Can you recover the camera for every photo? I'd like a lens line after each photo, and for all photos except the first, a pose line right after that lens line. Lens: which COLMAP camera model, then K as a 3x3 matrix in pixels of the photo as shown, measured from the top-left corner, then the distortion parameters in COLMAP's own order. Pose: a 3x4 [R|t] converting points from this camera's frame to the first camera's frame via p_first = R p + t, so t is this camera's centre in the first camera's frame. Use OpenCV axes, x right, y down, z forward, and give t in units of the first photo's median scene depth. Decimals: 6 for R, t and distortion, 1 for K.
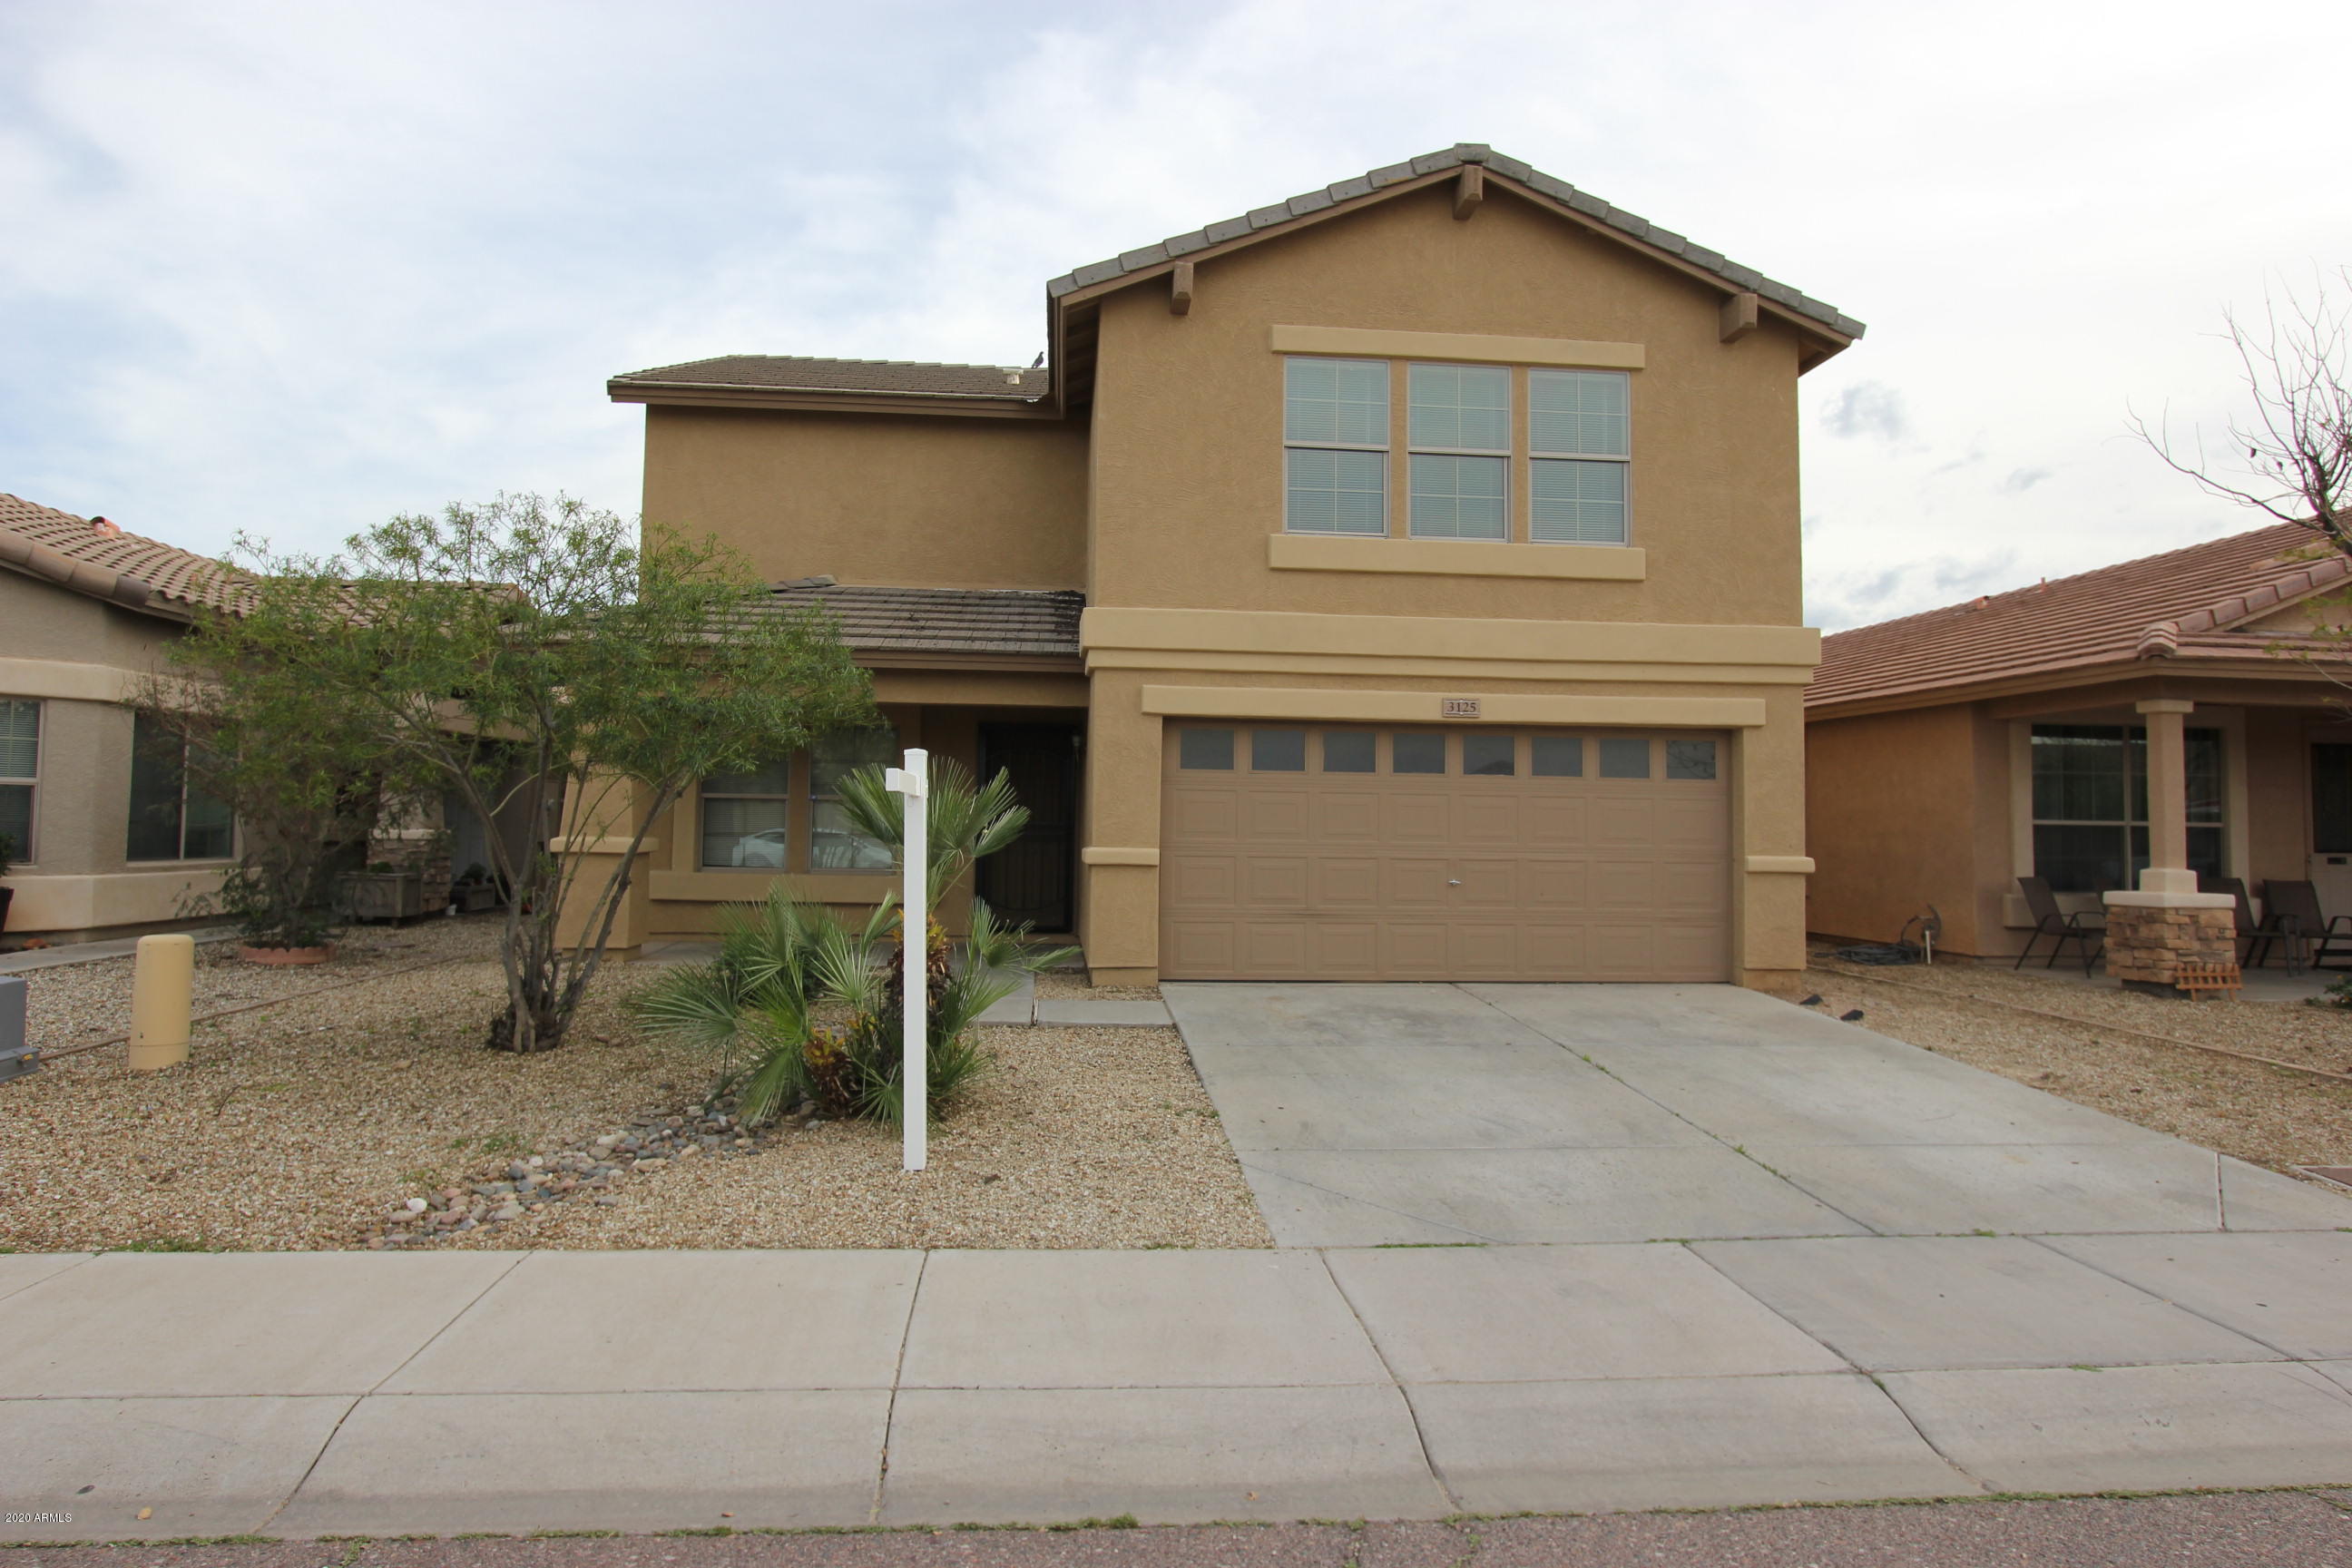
lens RADIAL K [[1343.6, 0, 1185.3], [0, 1343.6, 773.2], [0, 0, 1]] dist [-0.017840, 0.008455]
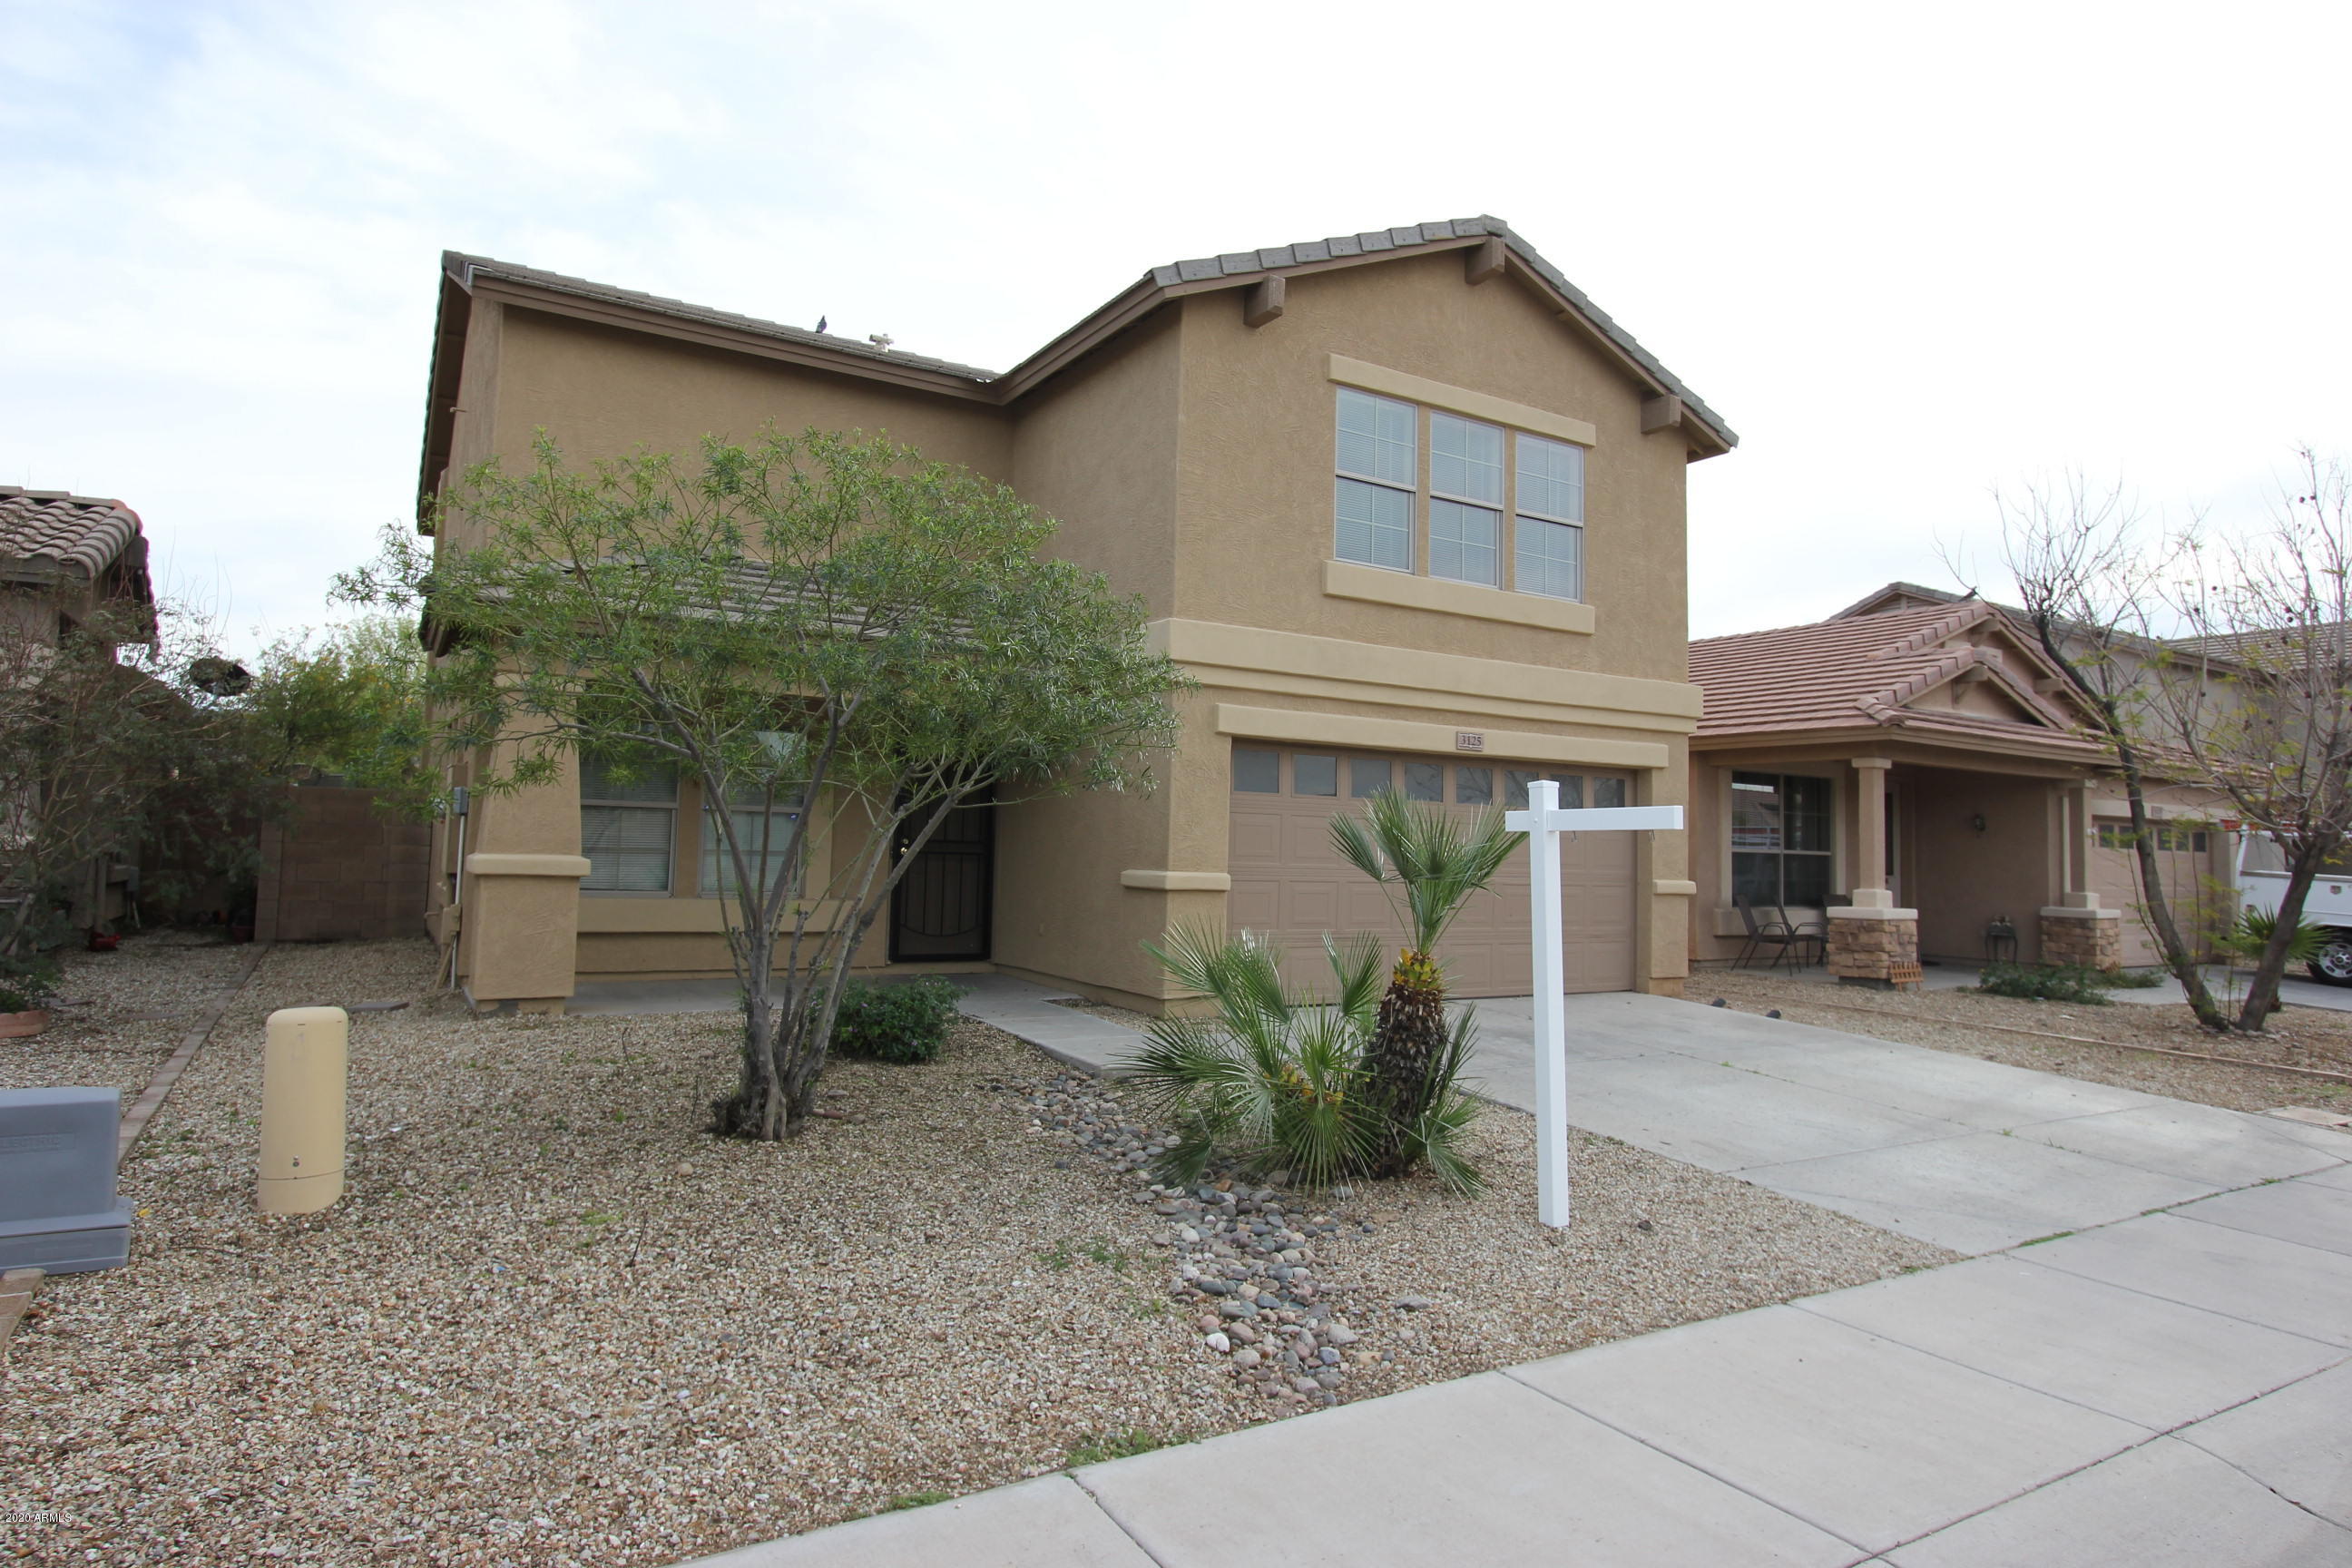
lens RADIAL K [[1343.6, 0, 1180.7], [0, 1343.6, 768.6], [0, 0, 1]] dist [-0.017840, 0.008455]
pose [[0.898966, 0.036226, 0.436518, -0.459999], [-0.032450, 0.999344, -0.016107, -0.002320], [-0.436815, 0.000315, 0.899551, 0.140359]]
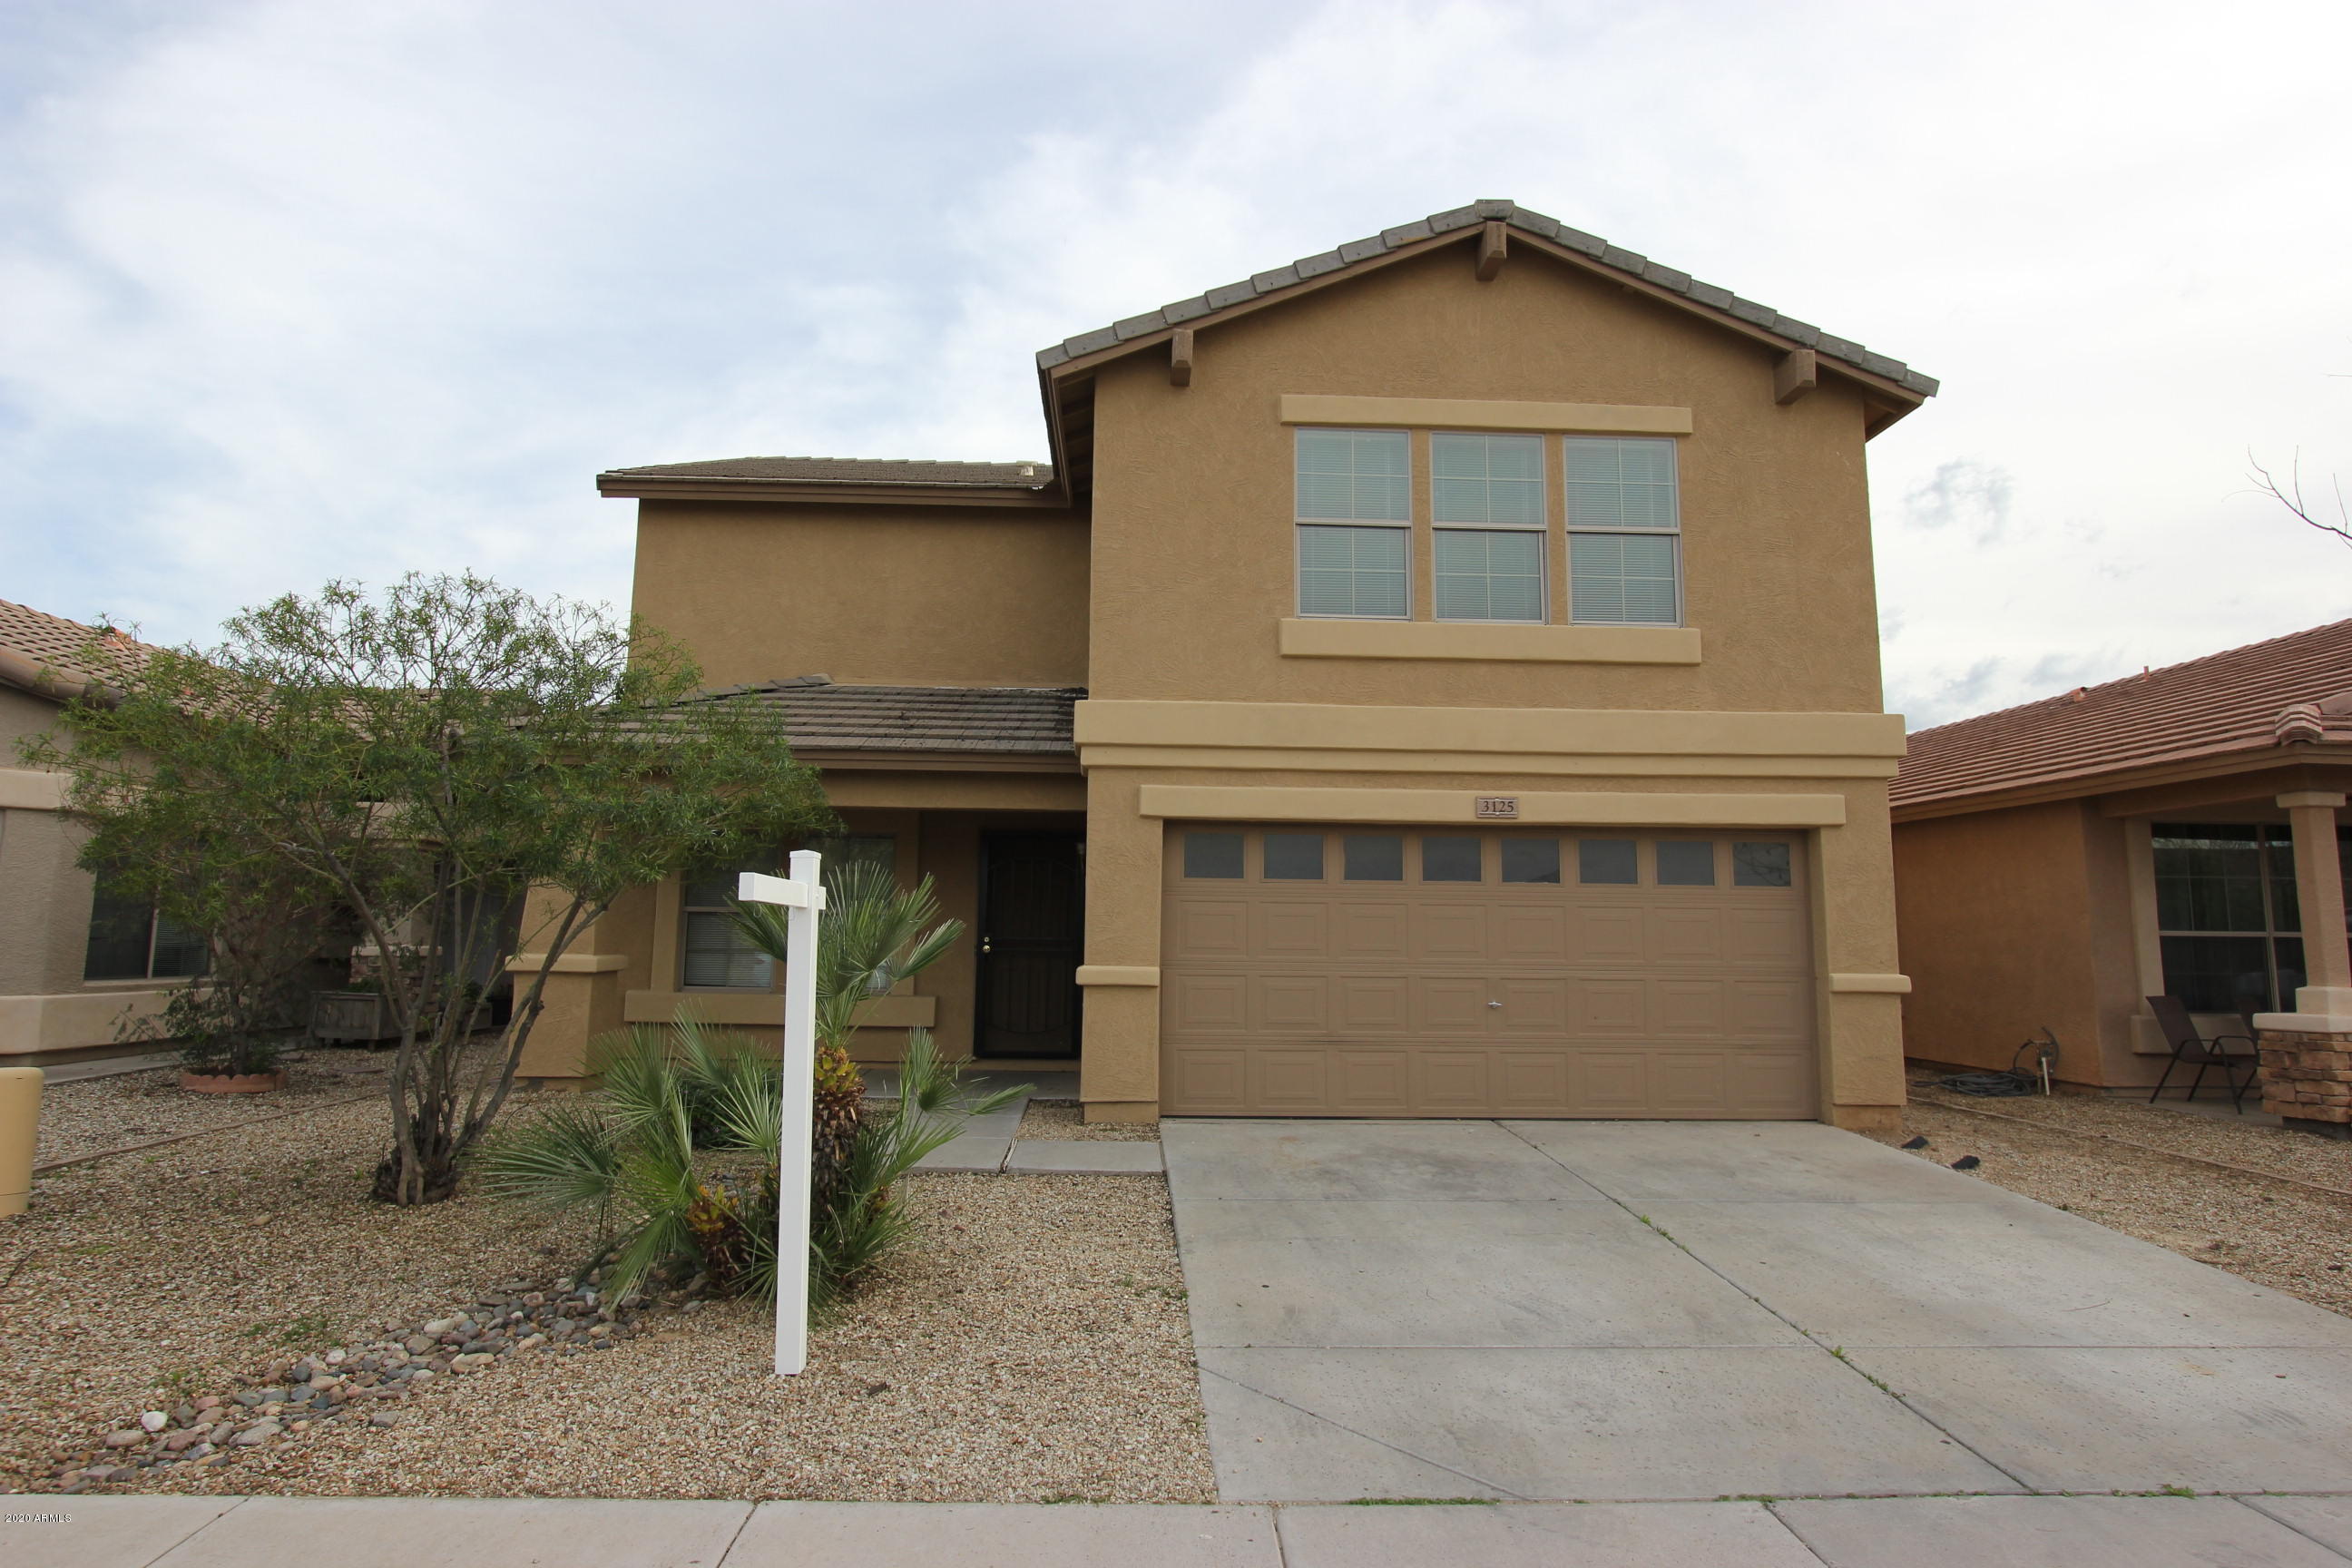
lens RADIAL K [[1343.6, 0, 1185.1], [0, 1343.6, 772.8], [0, 0, 1]] dist [-0.017840, 0.008455]
pose [[0.998738, -0.008888, -0.049439, 0.041918], [0.004691, 0.996424, -0.084368, 0.002783], [0.050012, 0.084029, 0.995207, 0.097471]]
